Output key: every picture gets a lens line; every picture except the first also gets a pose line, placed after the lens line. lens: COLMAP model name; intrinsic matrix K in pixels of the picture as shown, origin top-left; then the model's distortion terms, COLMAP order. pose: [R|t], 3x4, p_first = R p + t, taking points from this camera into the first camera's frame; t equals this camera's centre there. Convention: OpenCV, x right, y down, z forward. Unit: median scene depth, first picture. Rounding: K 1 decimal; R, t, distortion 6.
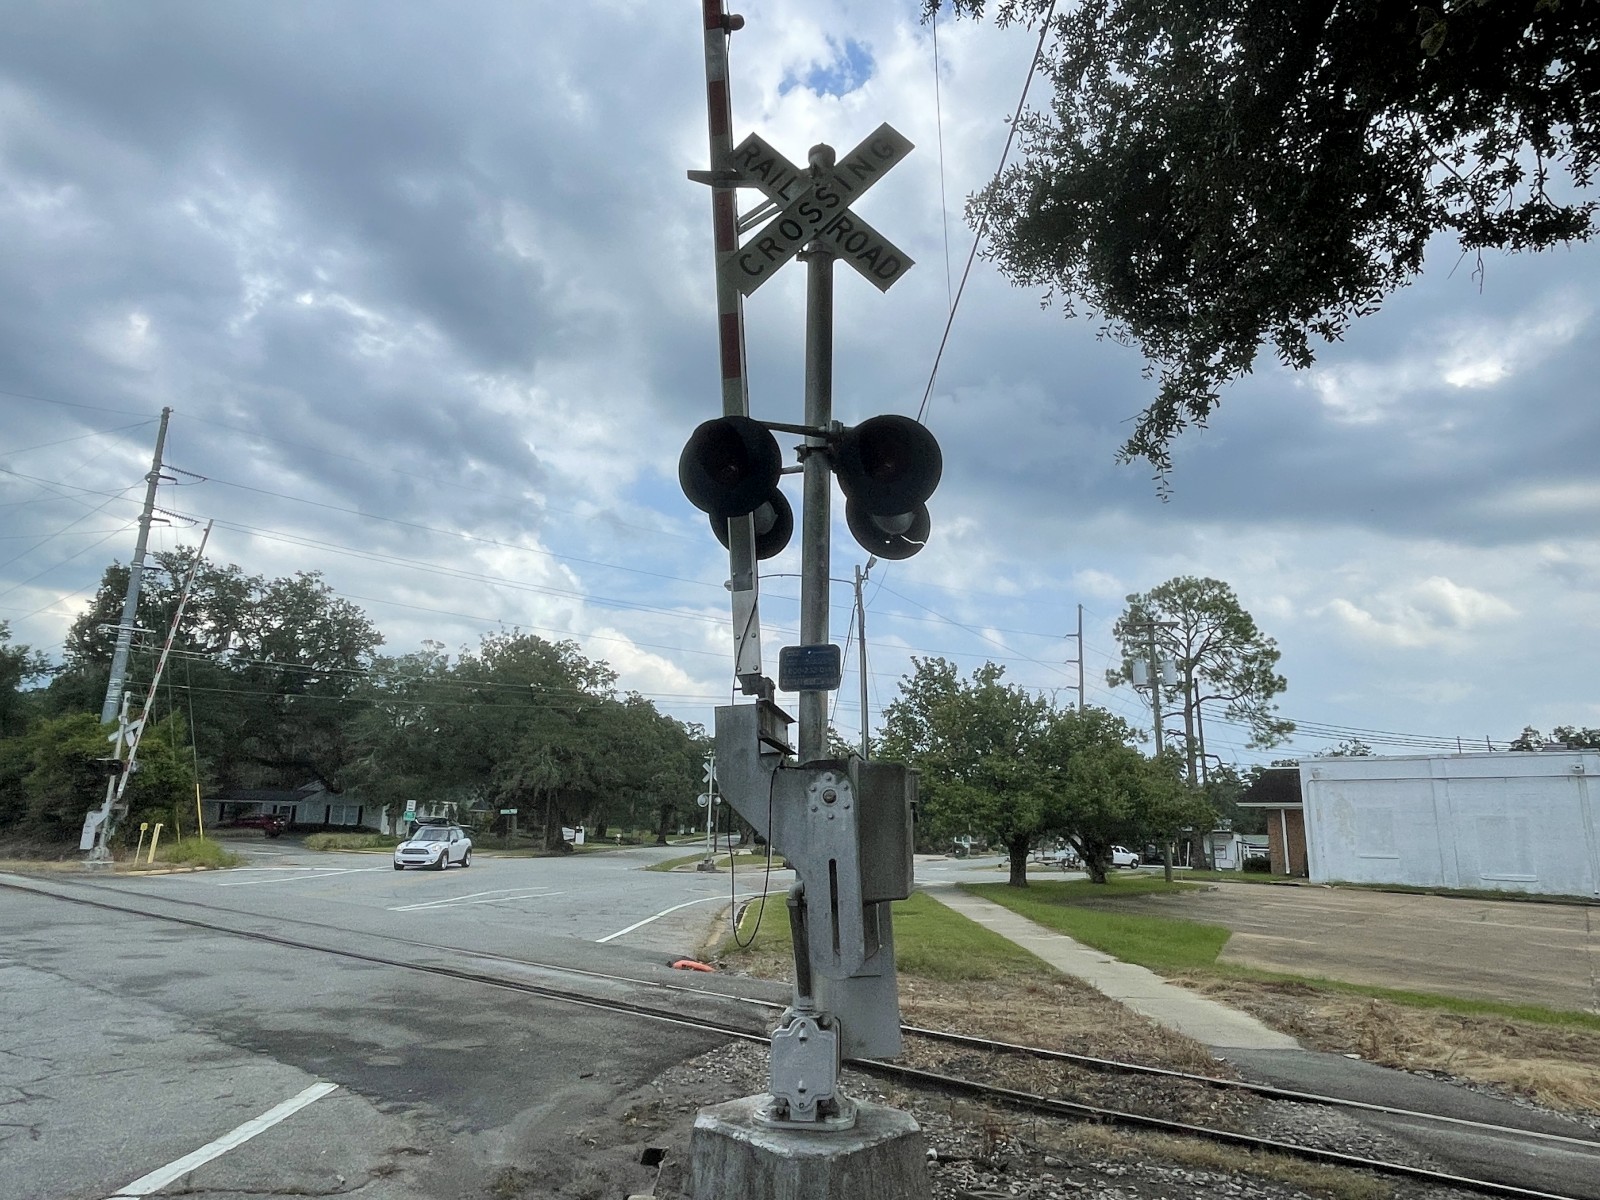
lens RADIAL K [[982.3, 0, 803.4], [0, 982.3, 609.1], [0, 0, 1]] dist [-0.002379, -0.000800]
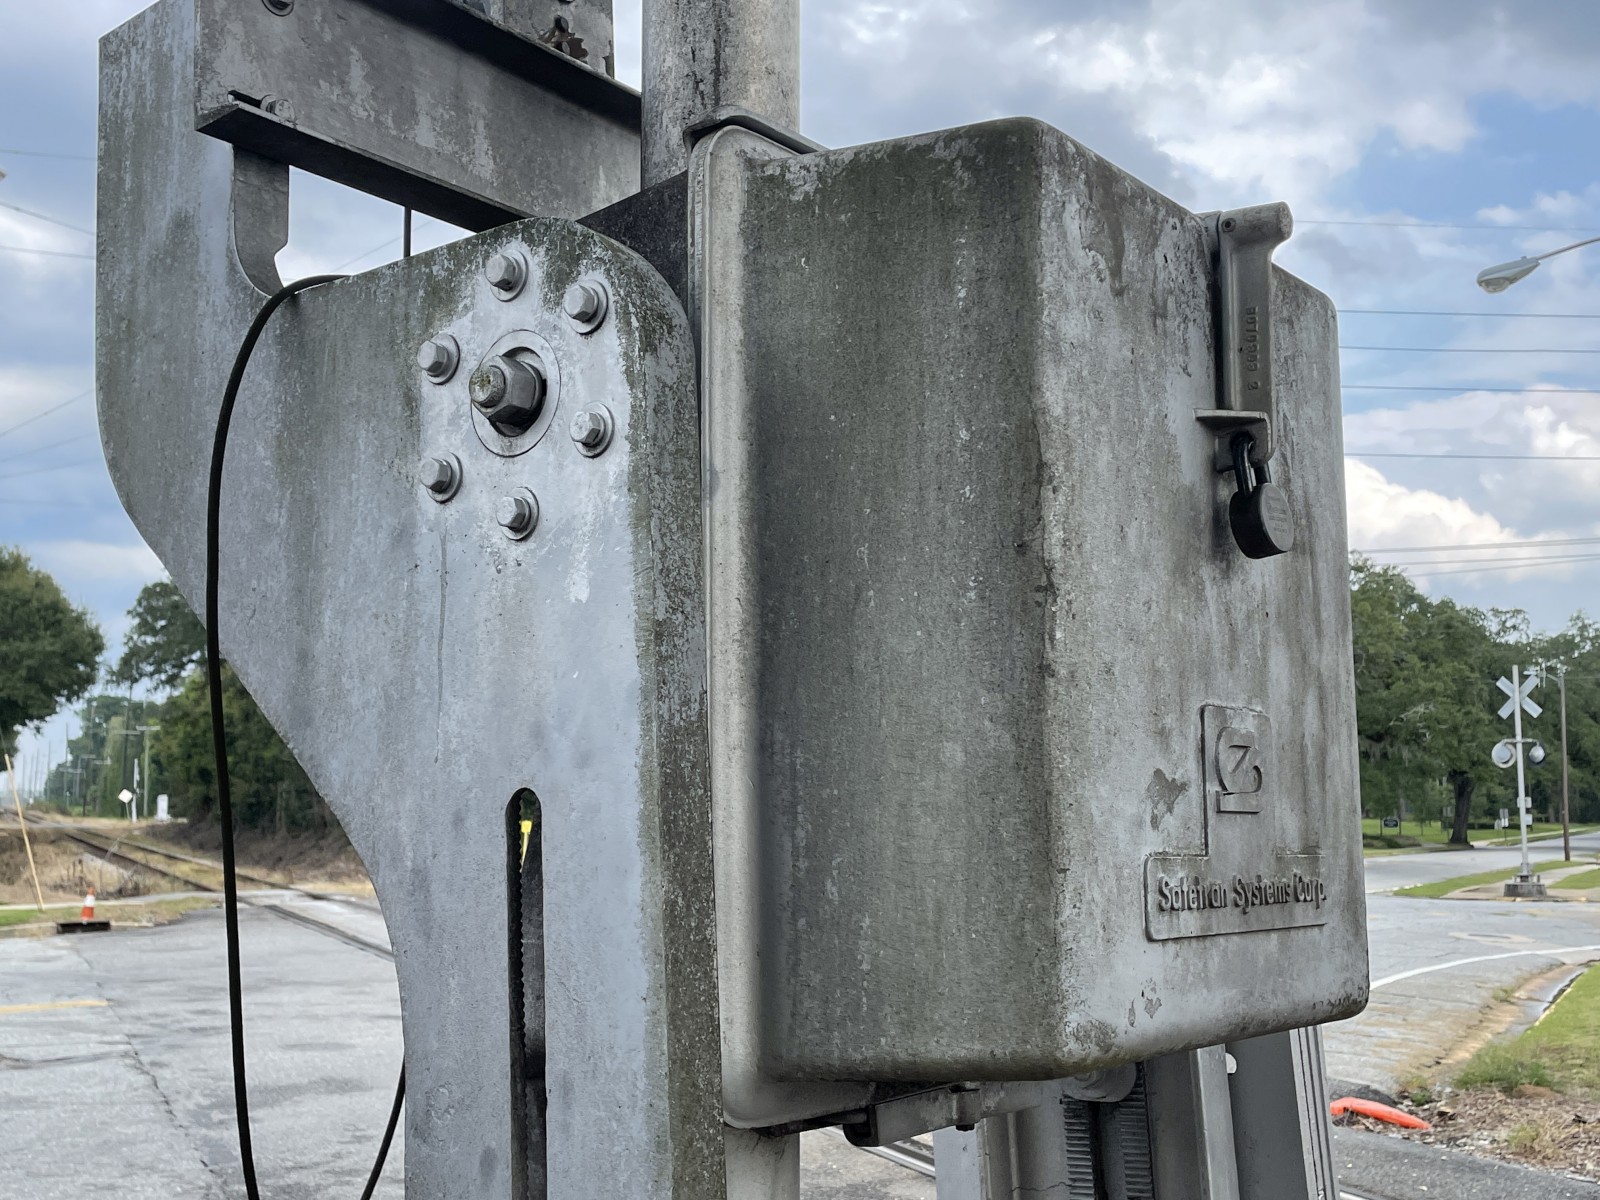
lens RADIAL K [[1742.9, 0, 797.3], [0, 1742.9, 605.9], [0, 0, 1]] dist [0.016139, -0.006363]
pose [[0.868633, -0.083379, -0.488390, 0.036704], [0.129261, 0.989737, 0.060929, 0.040602], [0.478297, -0.116054, 0.870496, 0.149415]]
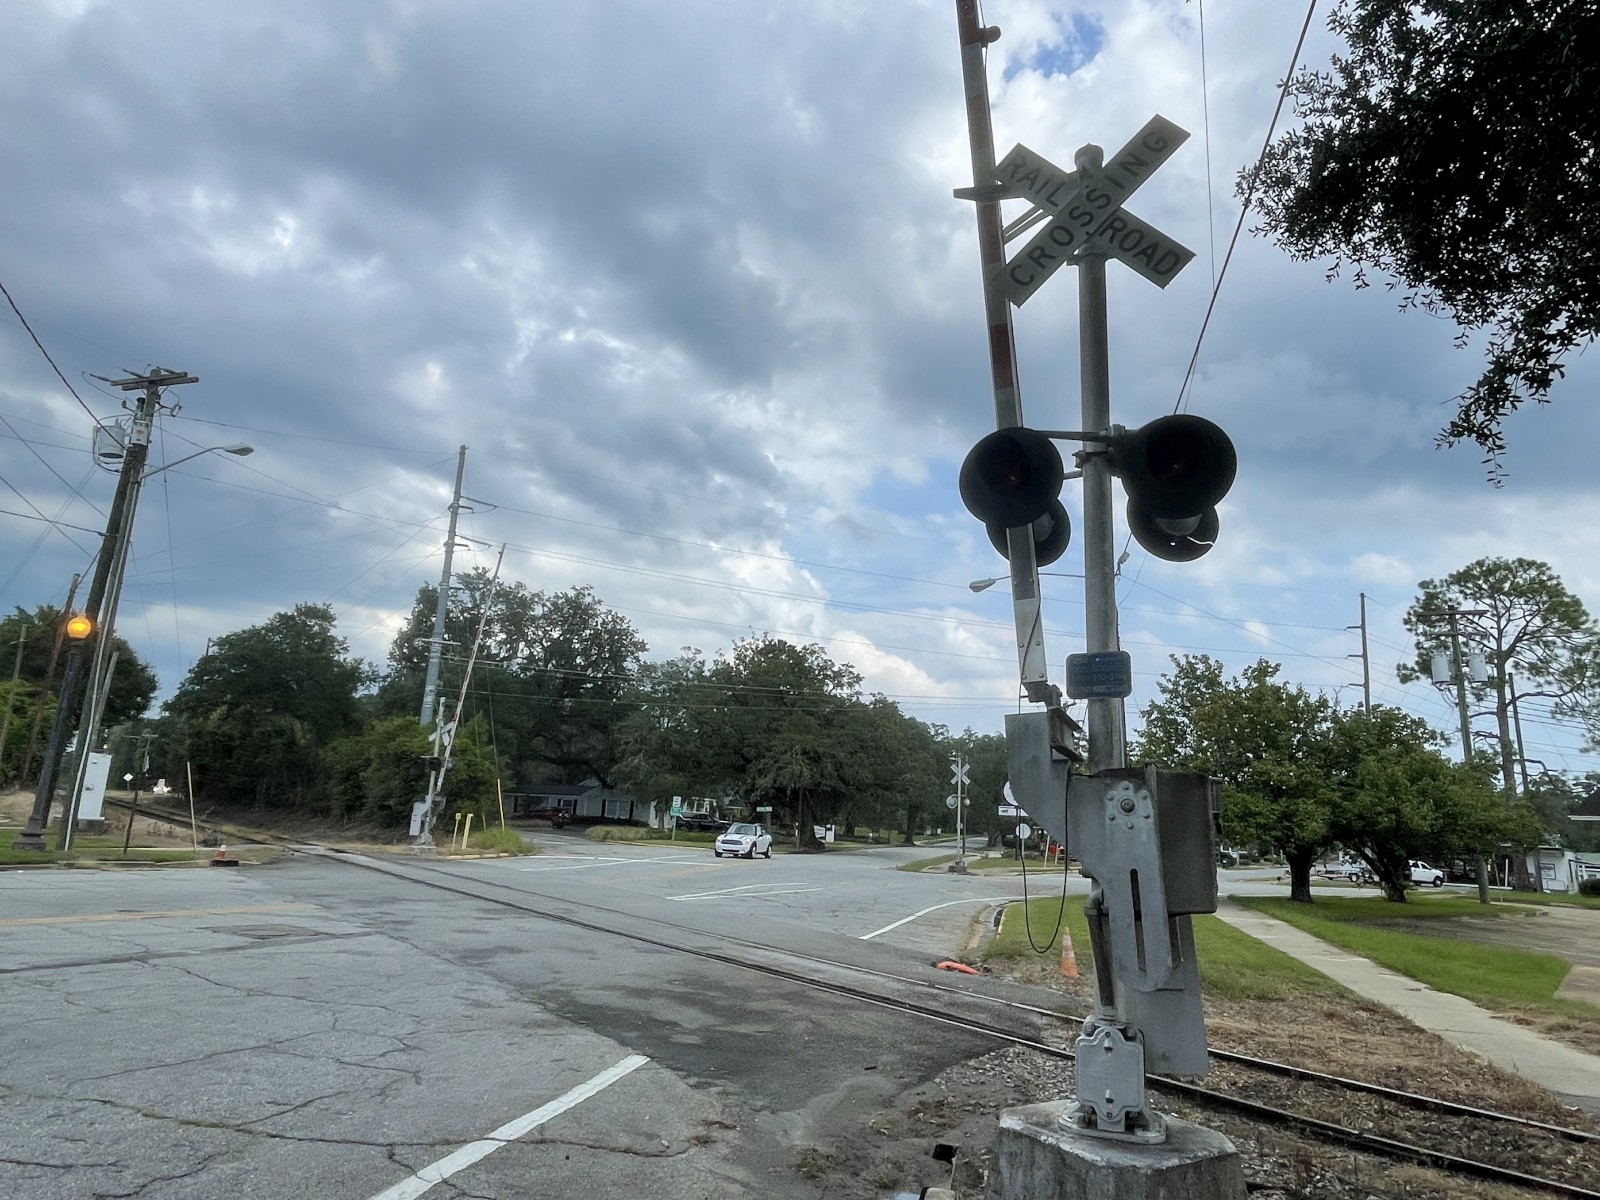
lens RADIAL K [[982.3, 0, 803.4], [0, 982.3, 609.1], [0, 0, 1]] dist [-0.002379, -0.000800]
pose [[0.970809, -0.028510, -0.238155, -0.009418], [0.028405, 0.999589, -0.003873, -0.002461], [0.238168, -0.003005, 0.971219, -0.007539]]
